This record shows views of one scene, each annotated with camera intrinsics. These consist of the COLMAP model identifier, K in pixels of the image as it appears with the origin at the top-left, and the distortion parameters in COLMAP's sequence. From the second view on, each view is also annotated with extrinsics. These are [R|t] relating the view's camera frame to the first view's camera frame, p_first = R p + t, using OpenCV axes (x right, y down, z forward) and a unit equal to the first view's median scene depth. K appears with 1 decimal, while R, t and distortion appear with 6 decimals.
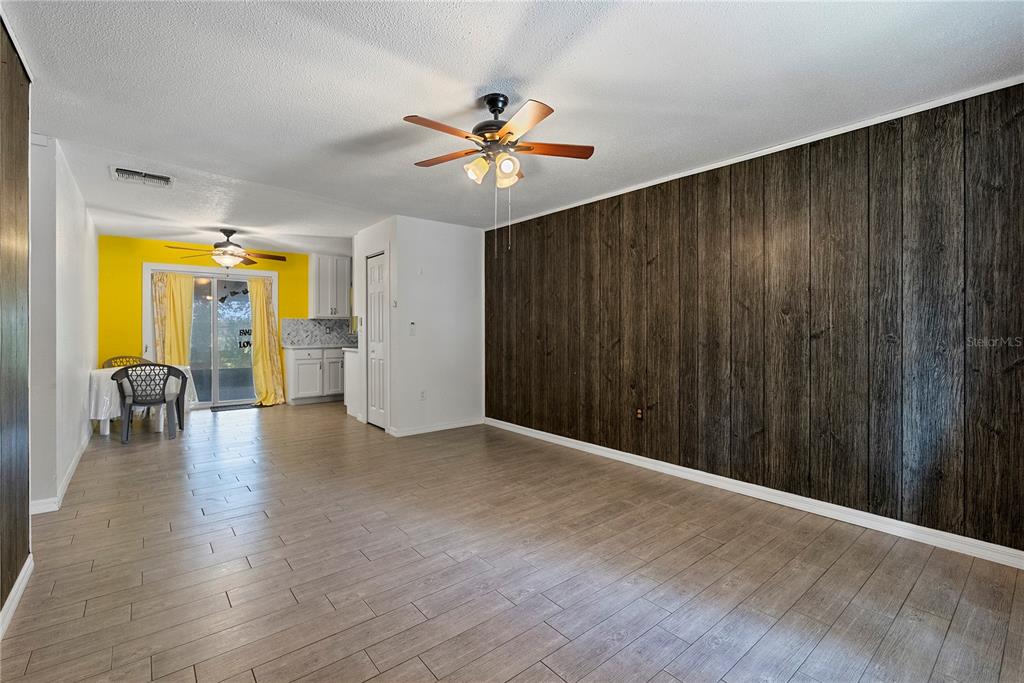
lens RADIAL K [[456.7, 0, 516.9], [0, 456.7, 332.2], [0, 0, 1]] dist [-0.011453, 0.000020]
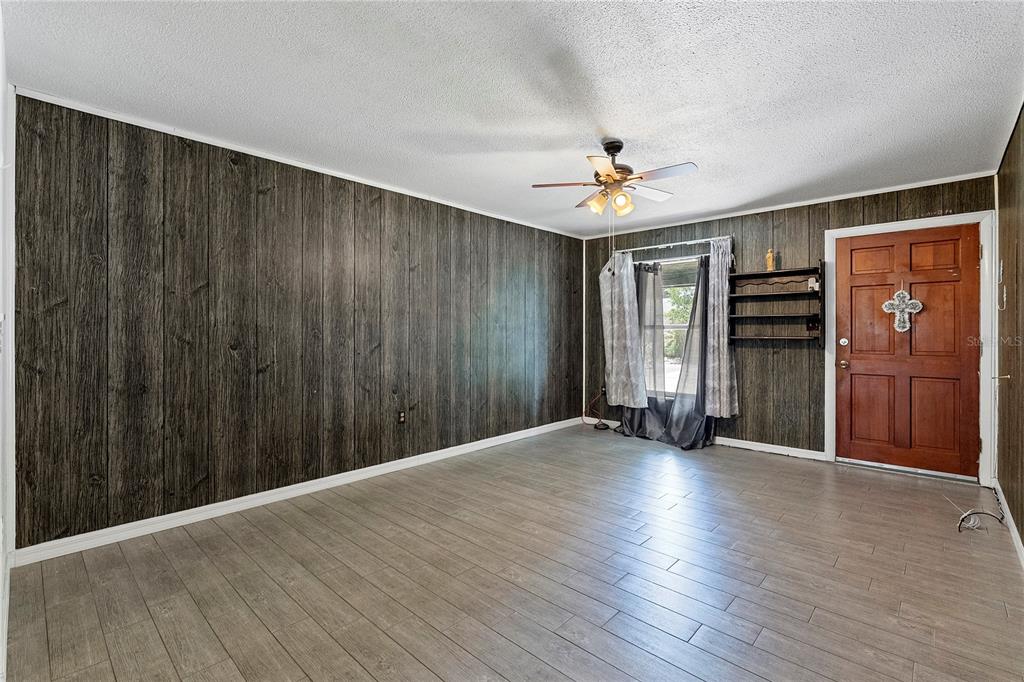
lens RADIAL K [[456.7, 0, 516.5], [0, 456.7, 334.5], [0, 0, 1]] dist [-0.011453, 0.000020]
pose [[-0.129278, -0.006266, 0.991589, -0.765146], [0.006055, 0.999956, 0.007108, -0.008846], [-0.991590, 0.006923, -0.129235, 0.885668]]
